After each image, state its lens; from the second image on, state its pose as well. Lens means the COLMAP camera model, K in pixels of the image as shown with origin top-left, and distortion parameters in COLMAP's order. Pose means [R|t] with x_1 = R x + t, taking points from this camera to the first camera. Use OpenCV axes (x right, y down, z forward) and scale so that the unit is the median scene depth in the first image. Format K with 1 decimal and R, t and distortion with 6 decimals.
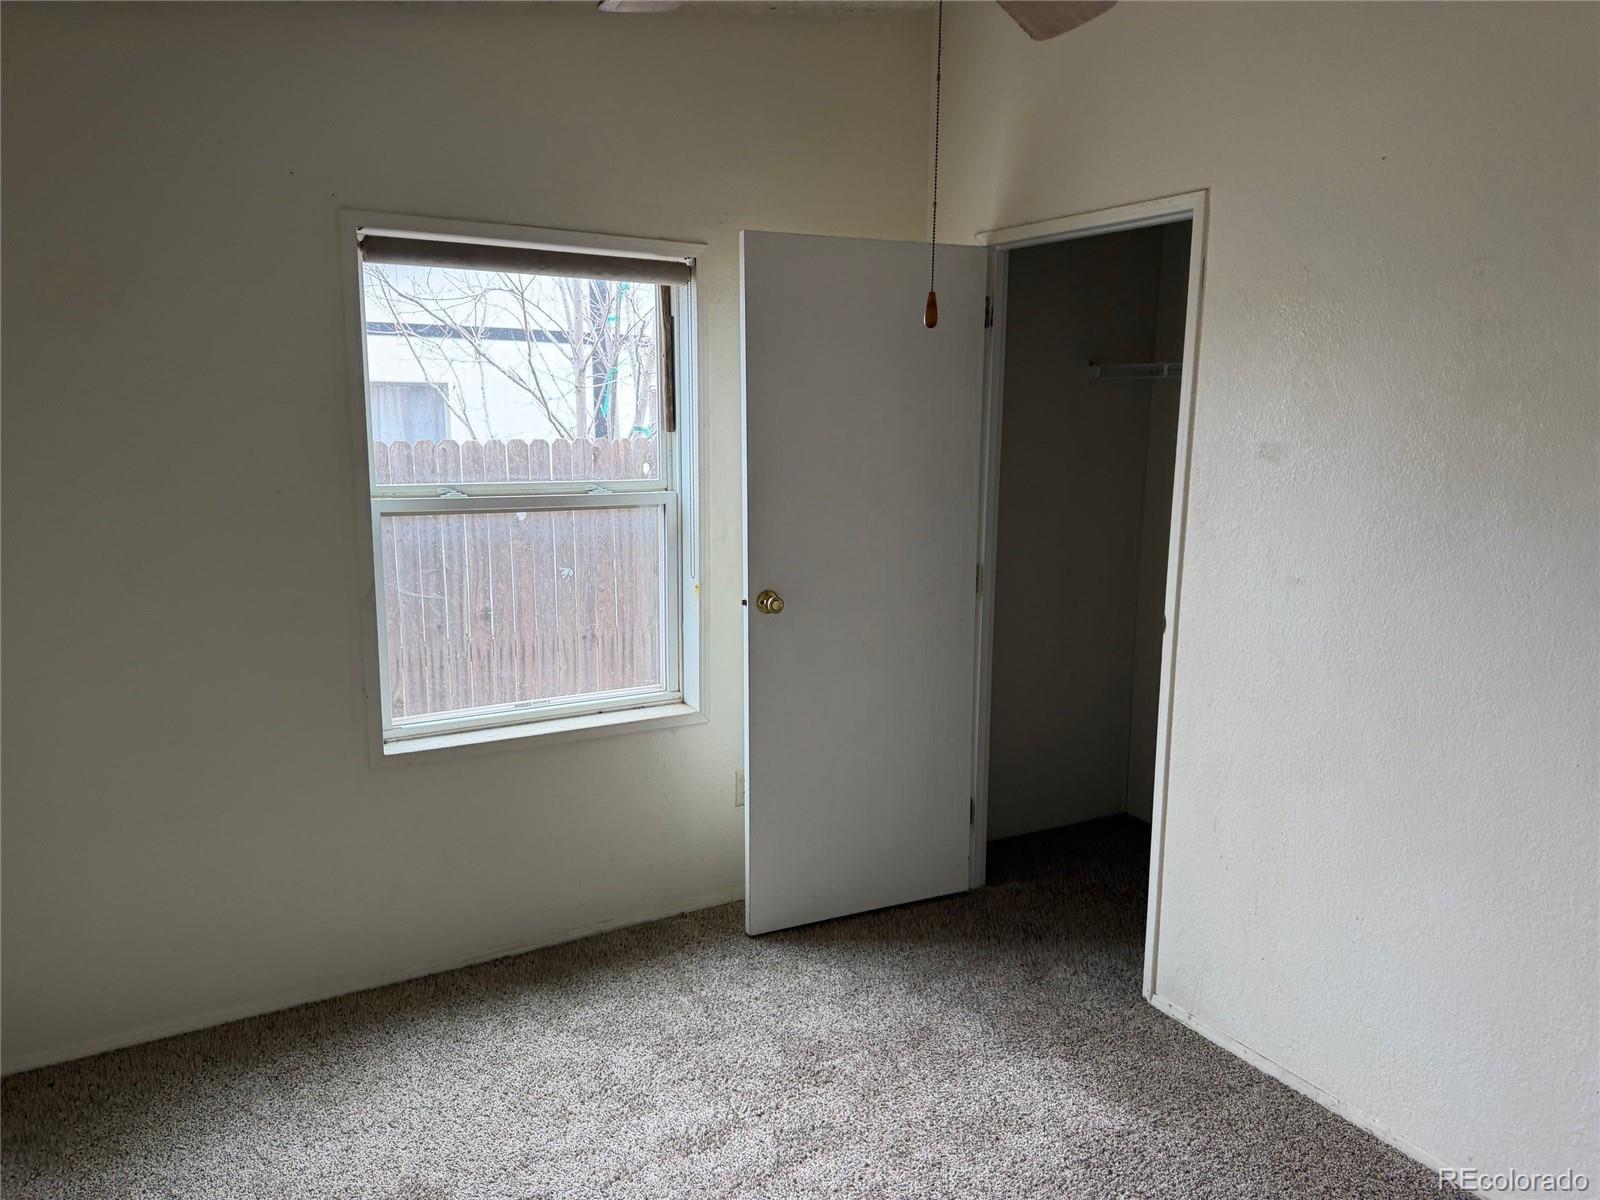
lens RADIAL K [[1144.2, 0, 807.6], [0, 1144.2, 611.9], [0, 0, 1]] dist [0.088300, -0.072063]
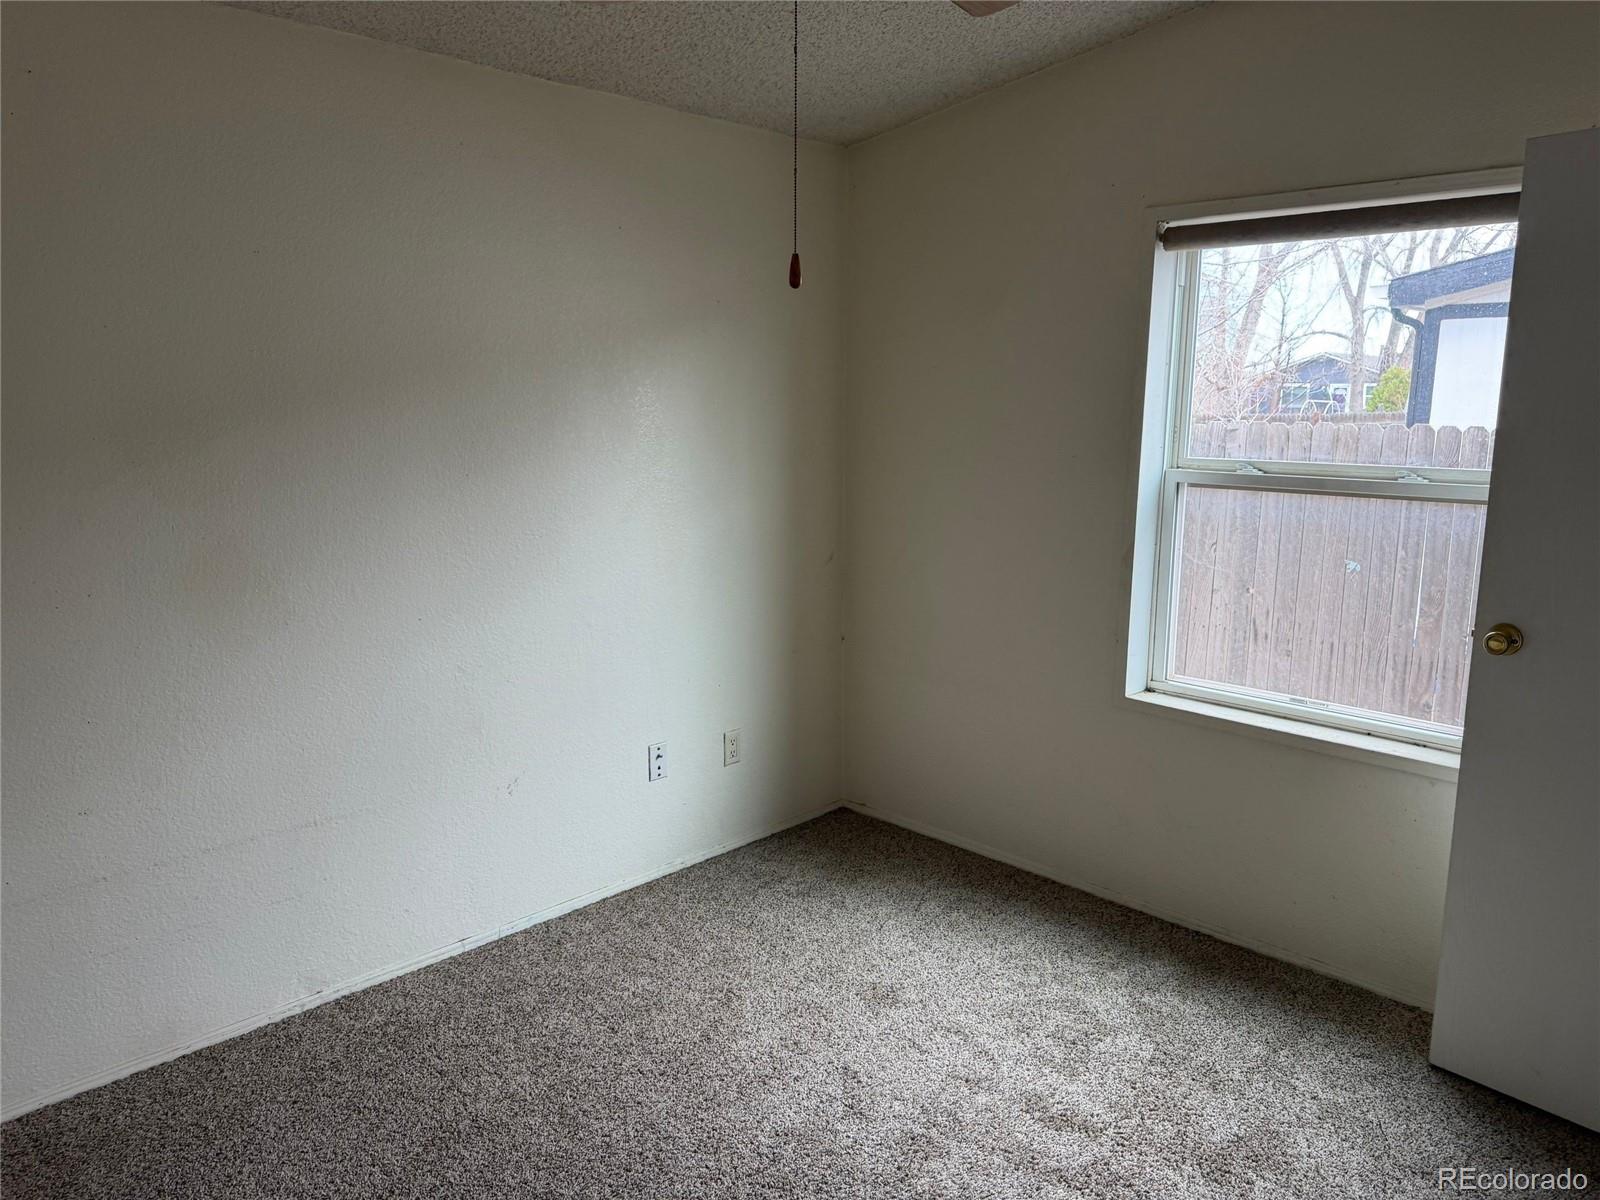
lens RADIAL K [[1144.2, 0, 807.6], [0, 1144.2, 611.9], [0, 0, 1]] dist [0.088300, -0.072063]
pose [[0.270790, 0.177021, -0.946222, 0.553913], [-0.176280, 0.975444, 0.132040, -0.046261], [0.946361, 0.131044, 0.295345, 0.348855]]
